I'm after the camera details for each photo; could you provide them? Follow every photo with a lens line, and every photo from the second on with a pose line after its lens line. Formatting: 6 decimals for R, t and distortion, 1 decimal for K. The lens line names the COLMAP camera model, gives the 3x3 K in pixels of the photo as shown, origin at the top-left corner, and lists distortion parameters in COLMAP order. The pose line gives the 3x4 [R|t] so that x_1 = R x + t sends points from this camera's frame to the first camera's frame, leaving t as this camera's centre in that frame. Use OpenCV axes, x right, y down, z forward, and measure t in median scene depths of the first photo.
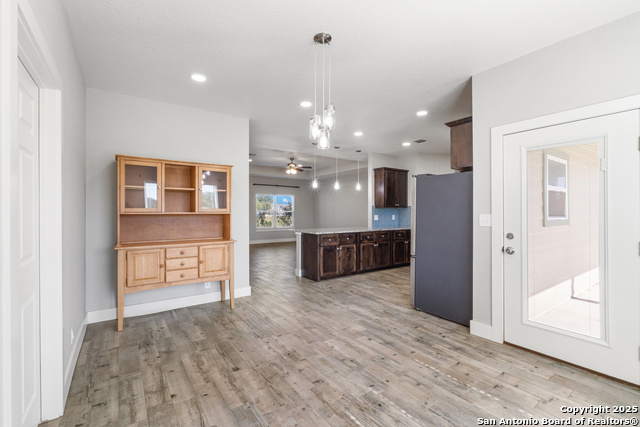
lens RADIAL K [[285.3, 0, 320.6], [0, 285.3, 210.2], [0, 0, 1]] dist [-0.003982, 0.000834]
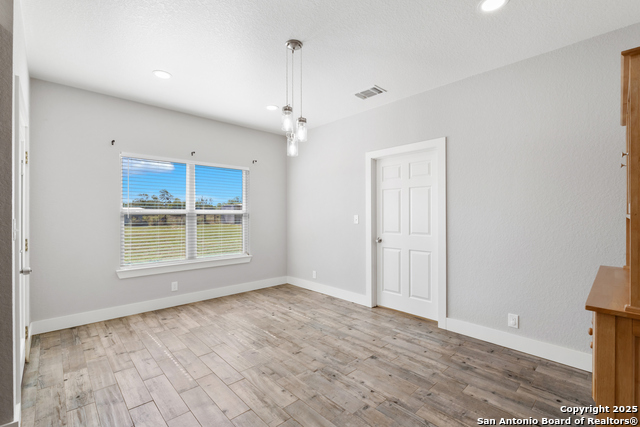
lens RADIAL K [[285.3, 0, 324.3], [0, 285.3, 210.1], [0, 0, 1]] dist [-0.003982, 0.000834]
pose [[-0.987976, -0.000434, -0.154604, 0.059961], [0.002711, 0.999794, -0.020128, 0.012676], [0.154580, -0.020305, -0.987772, 2.040862]]
